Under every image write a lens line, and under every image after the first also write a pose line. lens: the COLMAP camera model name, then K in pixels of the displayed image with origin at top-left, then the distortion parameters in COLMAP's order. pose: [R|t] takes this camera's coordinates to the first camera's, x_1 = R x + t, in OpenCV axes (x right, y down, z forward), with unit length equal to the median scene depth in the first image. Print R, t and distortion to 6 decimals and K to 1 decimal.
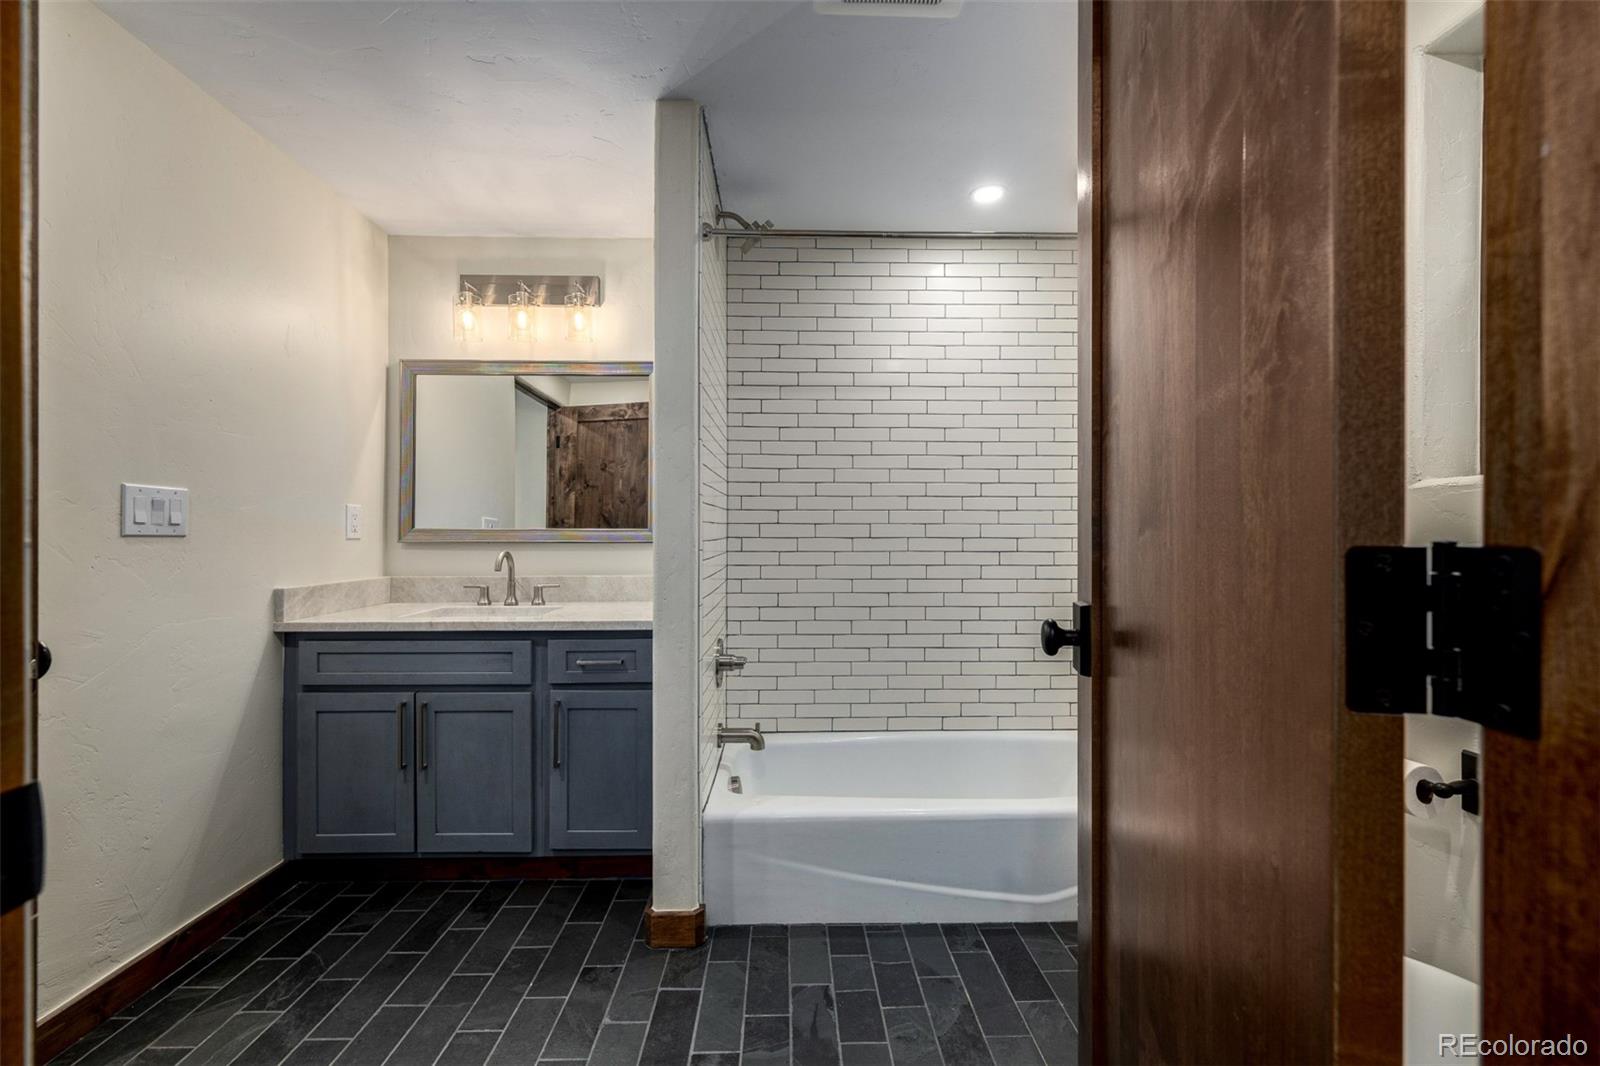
lens RADIAL K [[661.6, 0, 800.0], [0, 661.6, 533.0], [0, 0, 1]] dist [0.028151, -0.012153]
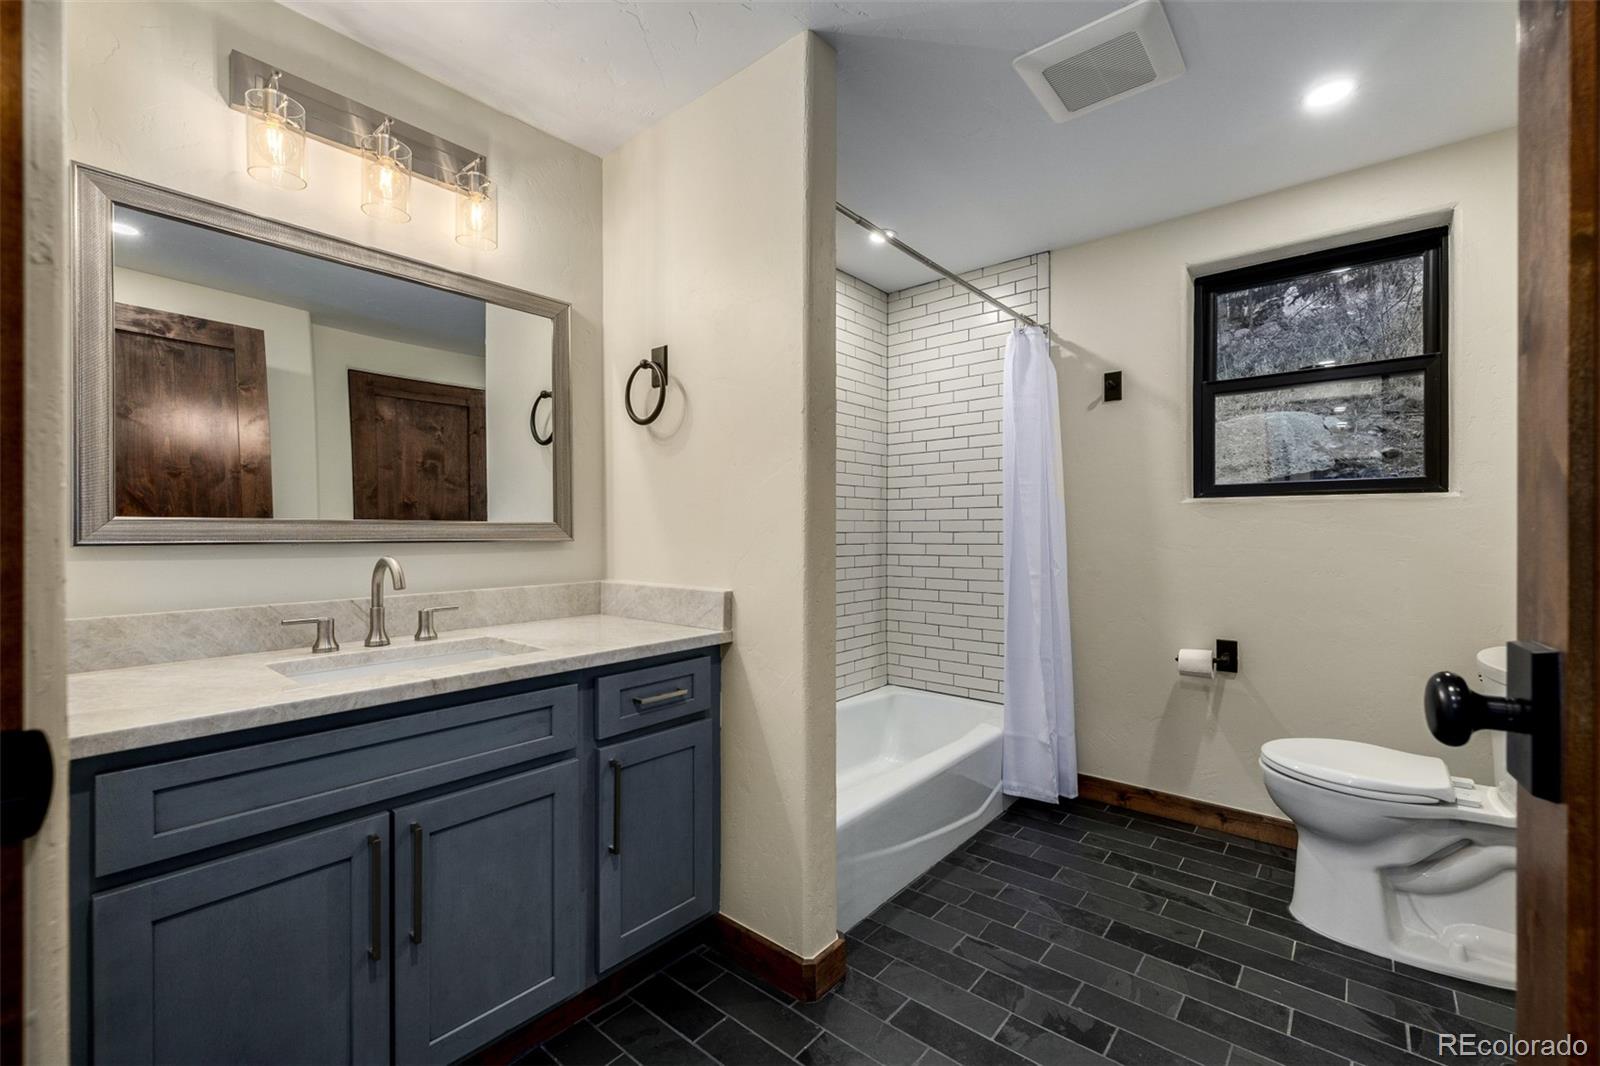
lens RADIAL K [[661.6, 0, 800.0], [0, 661.6, 533.0], [0, 0, 1]] dist [0.028151, -0.012153]
pose [[0.669430, -0.004199, 0.742864, -0.761701], [-0.000834, 0.999979, 0.006404, 0.001887], [-0.742875, -0.004906, 0.669412, 0.371461]]
